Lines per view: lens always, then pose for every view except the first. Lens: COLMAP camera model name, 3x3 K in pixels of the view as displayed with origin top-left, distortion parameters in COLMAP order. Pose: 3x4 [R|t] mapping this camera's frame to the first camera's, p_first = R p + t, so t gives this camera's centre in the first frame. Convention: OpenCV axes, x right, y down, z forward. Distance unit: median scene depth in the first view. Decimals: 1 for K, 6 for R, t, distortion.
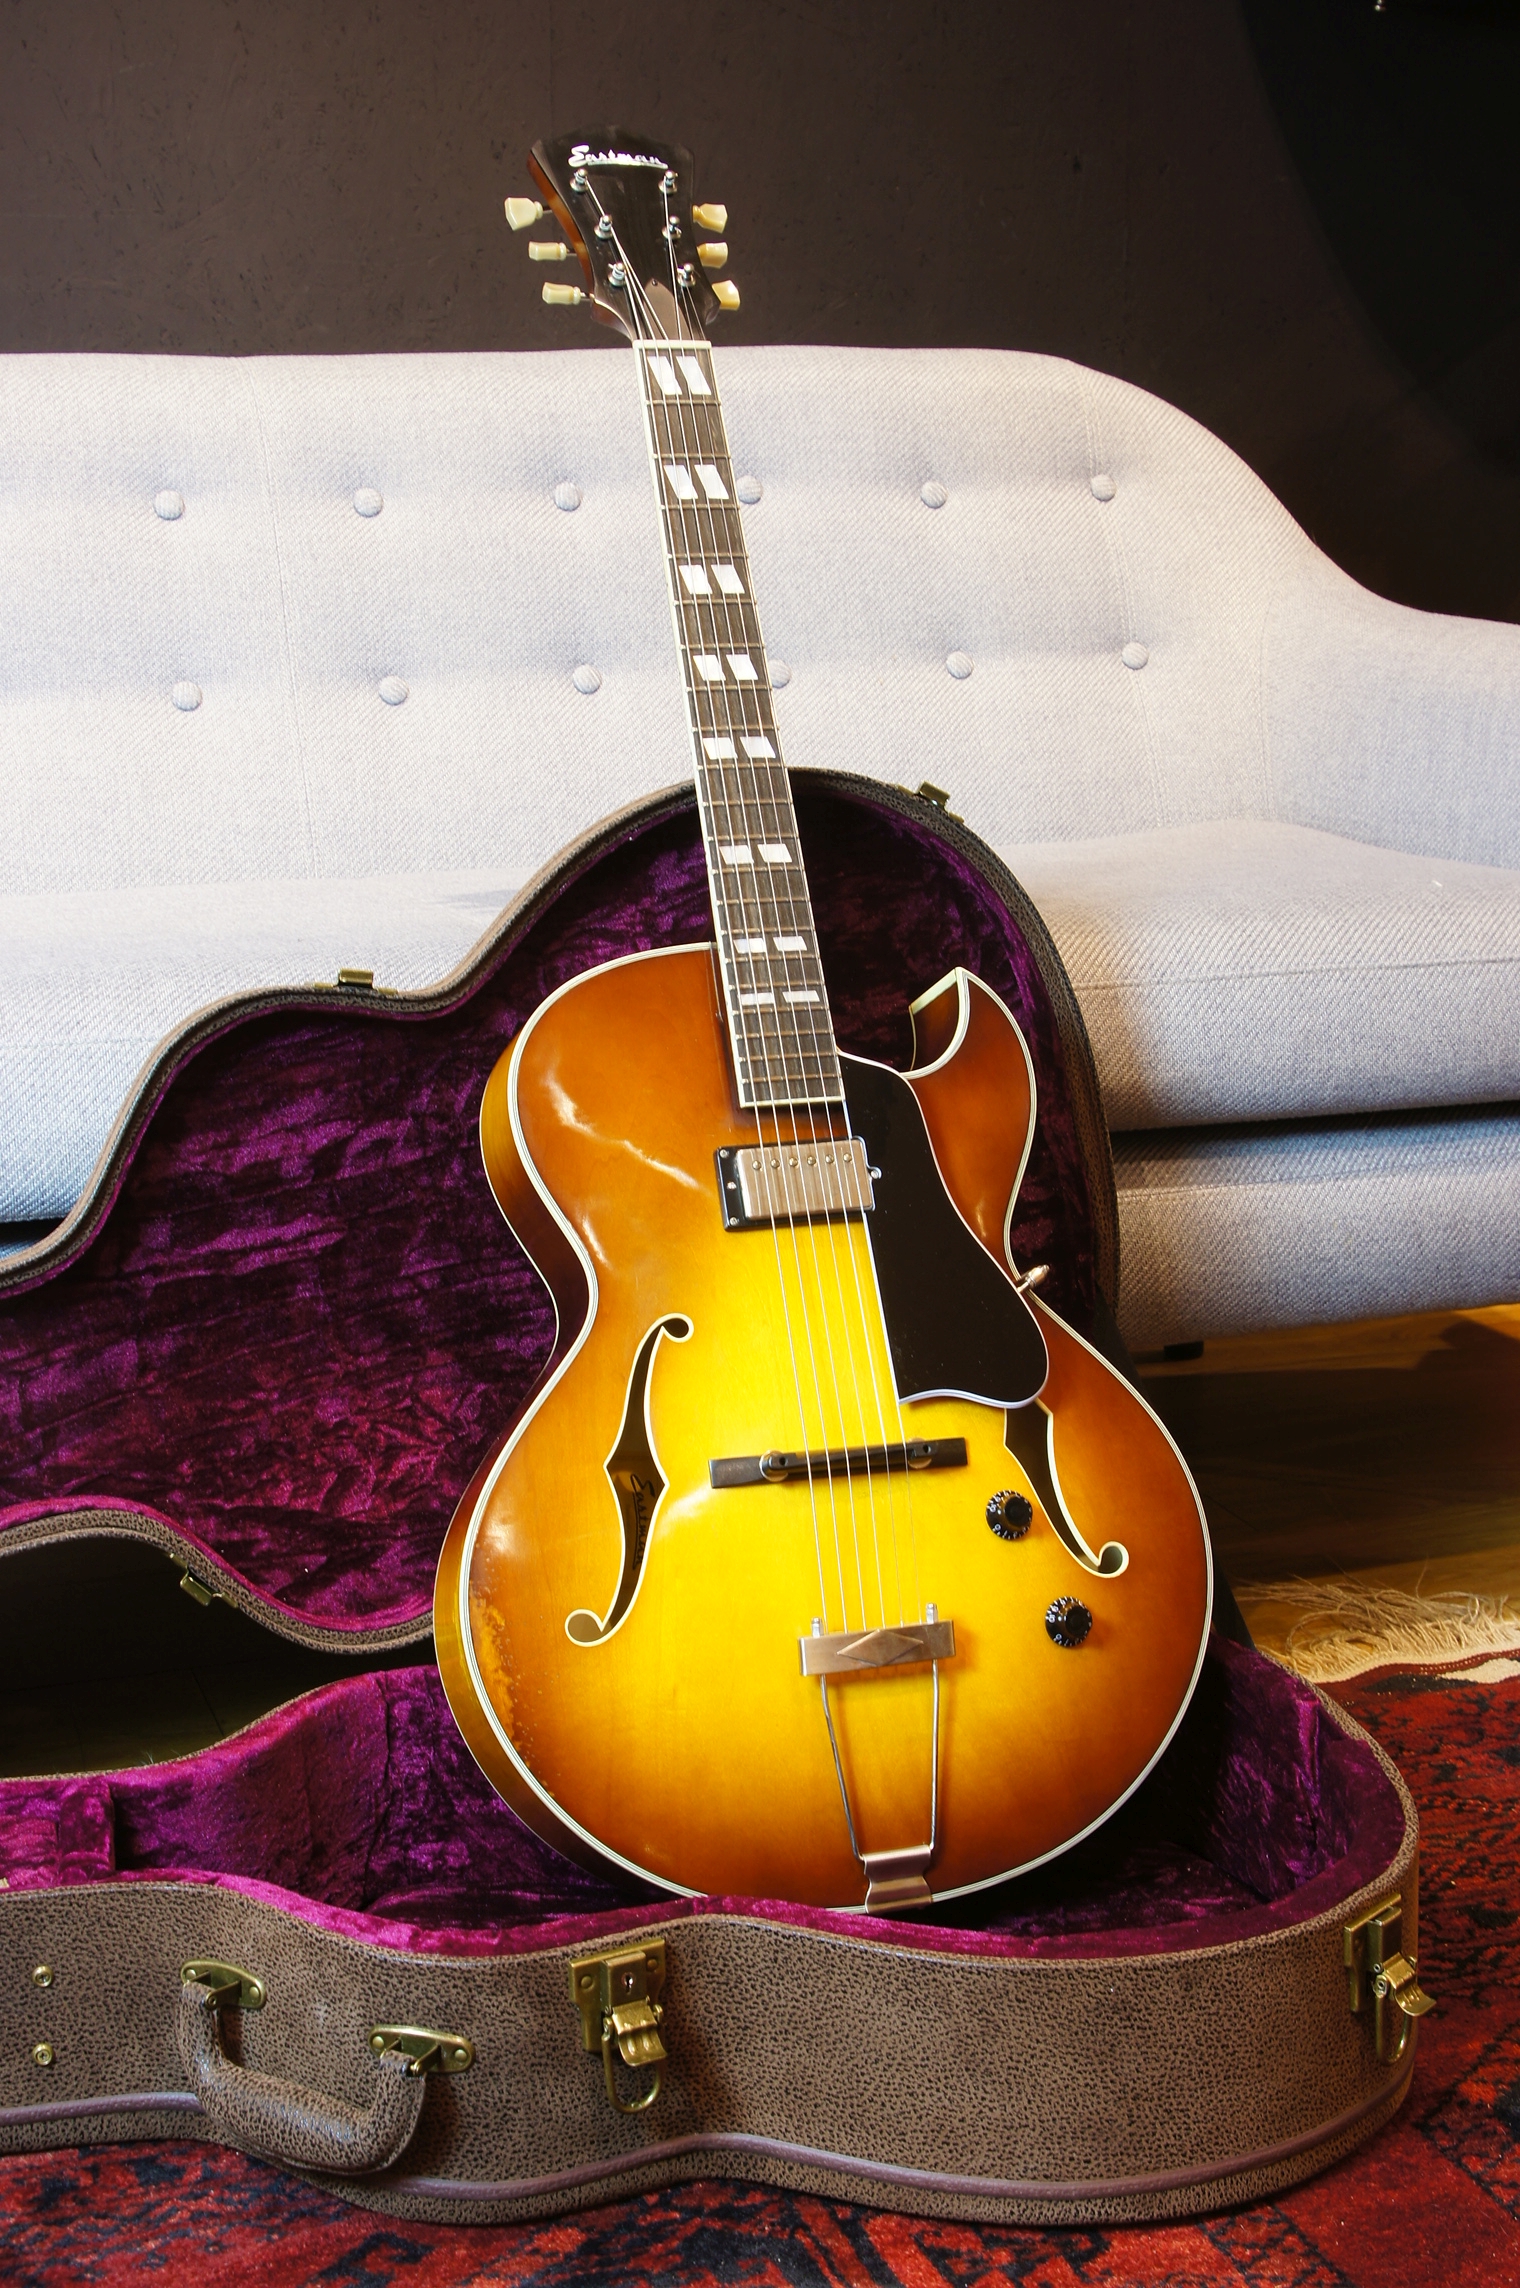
lens RADIAL K [[3238.3, 0, 756.8], [0, 3238.3, 1159.2], [0, 0, 1]] dist [-0.065454, 0.000000]
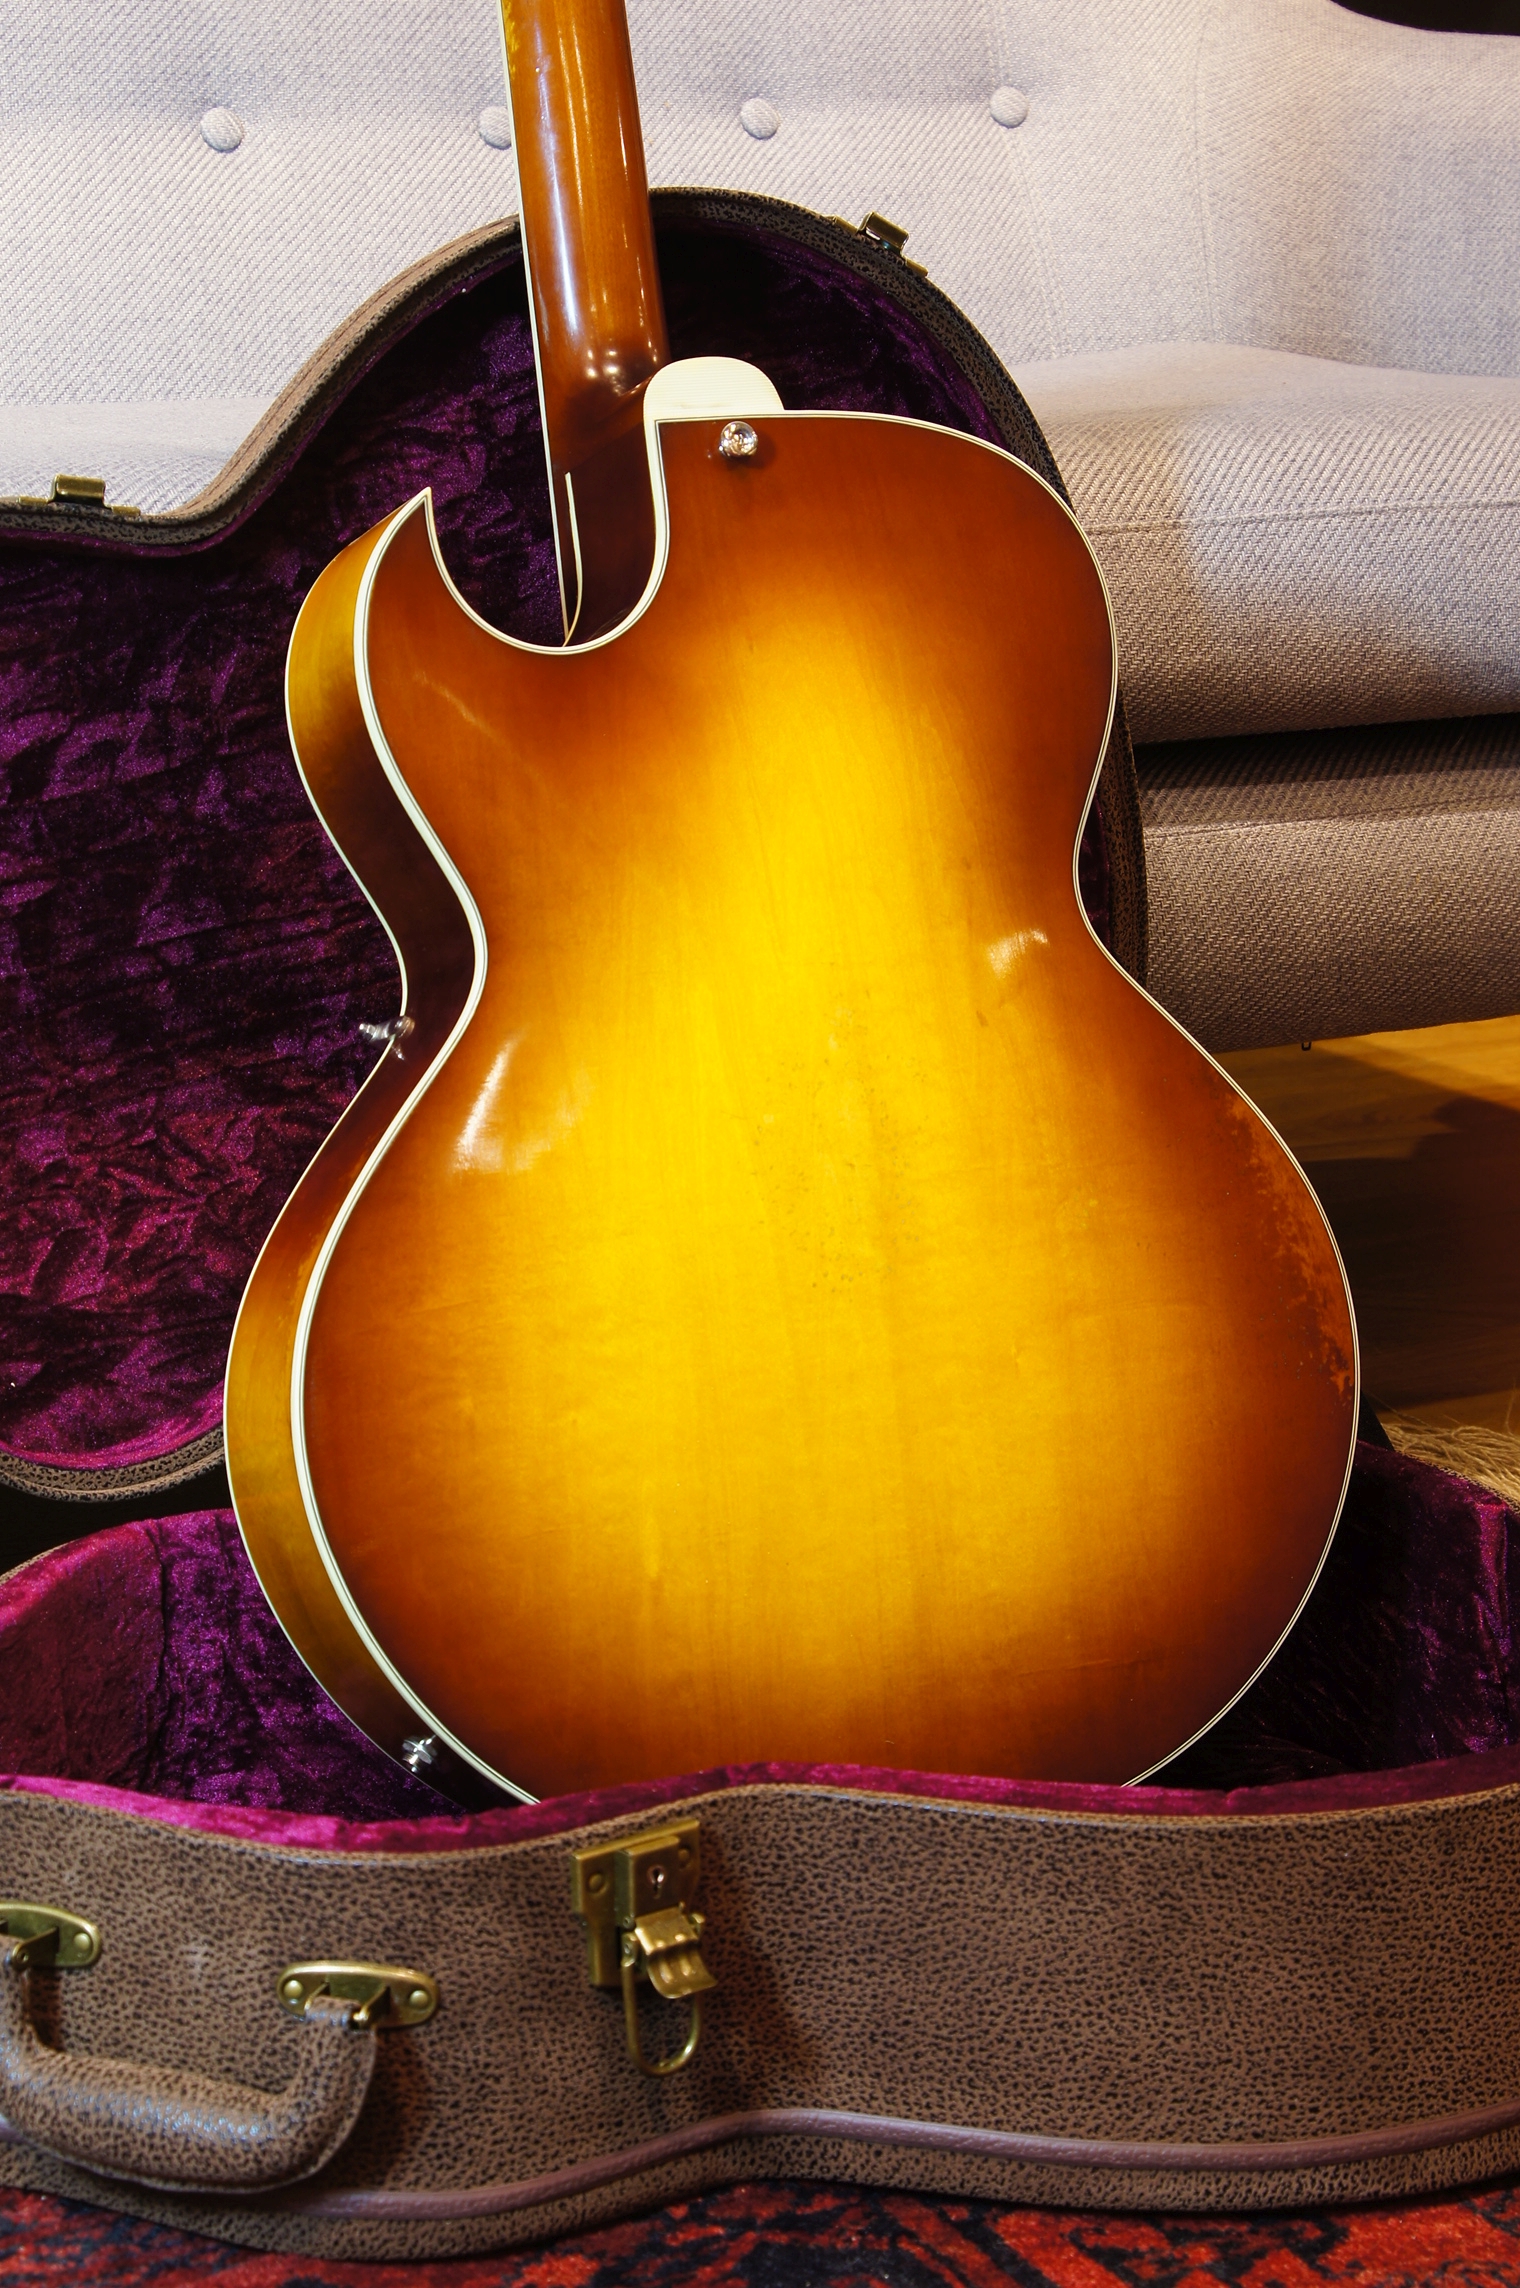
lens RADIAL K [[4935.5, 0, 762.5], [0, 4935.5, 1135.8], [0, 0, 1]] dist [0.171139, 0.000000]
pose [[0.989022, -0.027239, 0.145237, -0.137528], [0.025635, 0.999588, 0.012903, 0.068311], [-0.145529, -0.009038, 0.989313, -0.042117]]
